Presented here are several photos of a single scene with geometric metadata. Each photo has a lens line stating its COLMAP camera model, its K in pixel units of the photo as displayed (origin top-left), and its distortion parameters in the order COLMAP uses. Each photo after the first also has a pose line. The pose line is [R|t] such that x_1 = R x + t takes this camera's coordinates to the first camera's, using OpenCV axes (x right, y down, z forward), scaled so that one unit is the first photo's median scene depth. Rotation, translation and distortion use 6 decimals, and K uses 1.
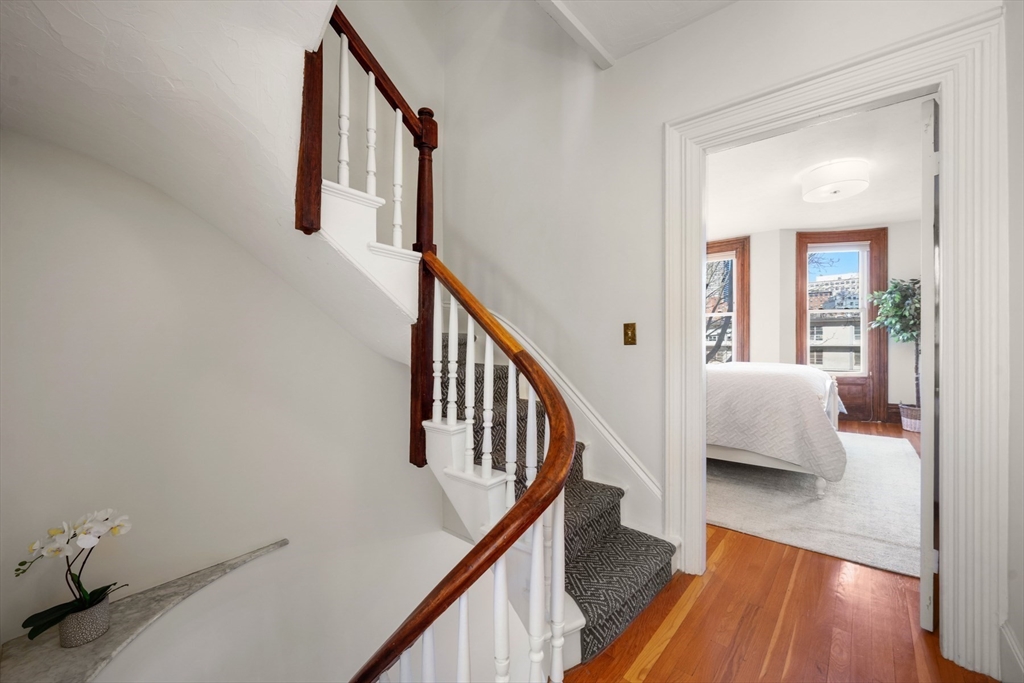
lens RADIAL K [[416.6, 0, 512.0], [0, 416.6, 341.5], [0, 0, 1]] dist [0.000822, 0.000075]
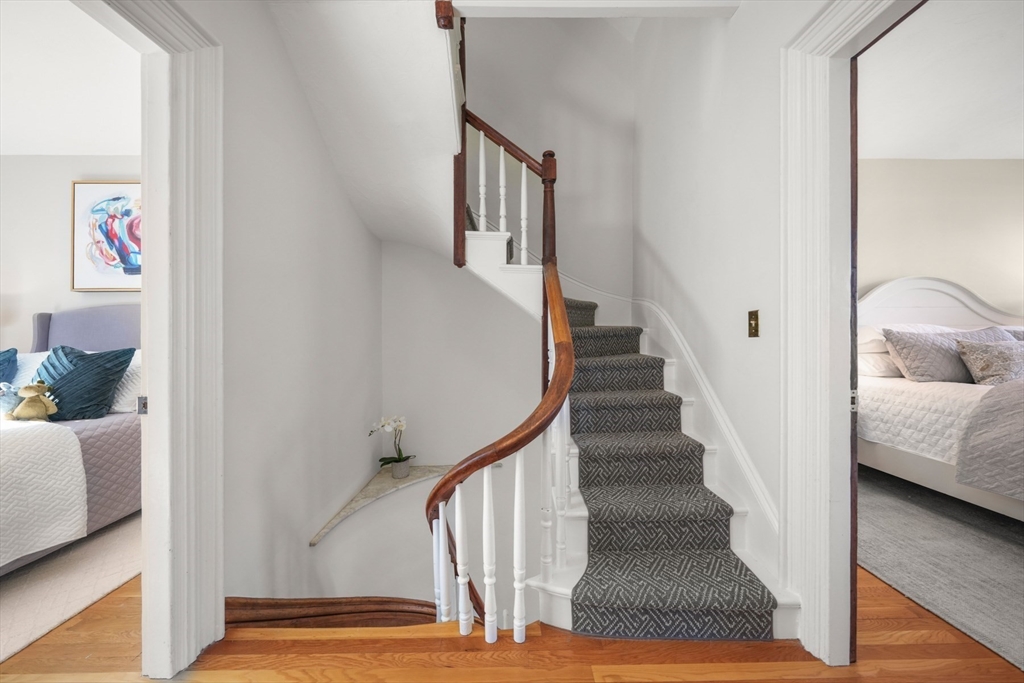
lens RADIAL K [[357.0, 0, 513.9], [0, 357.0, 335.0], [0, 0, 1]] dist [-0.000670, -0.000054]
pose [[0.655477, -0.002807, -0.755210, 0.584147], [0.004165, 0.999991, -0.000101, 0.002647], [0.755204, -0.003079, 0.655483, 0.214888]]
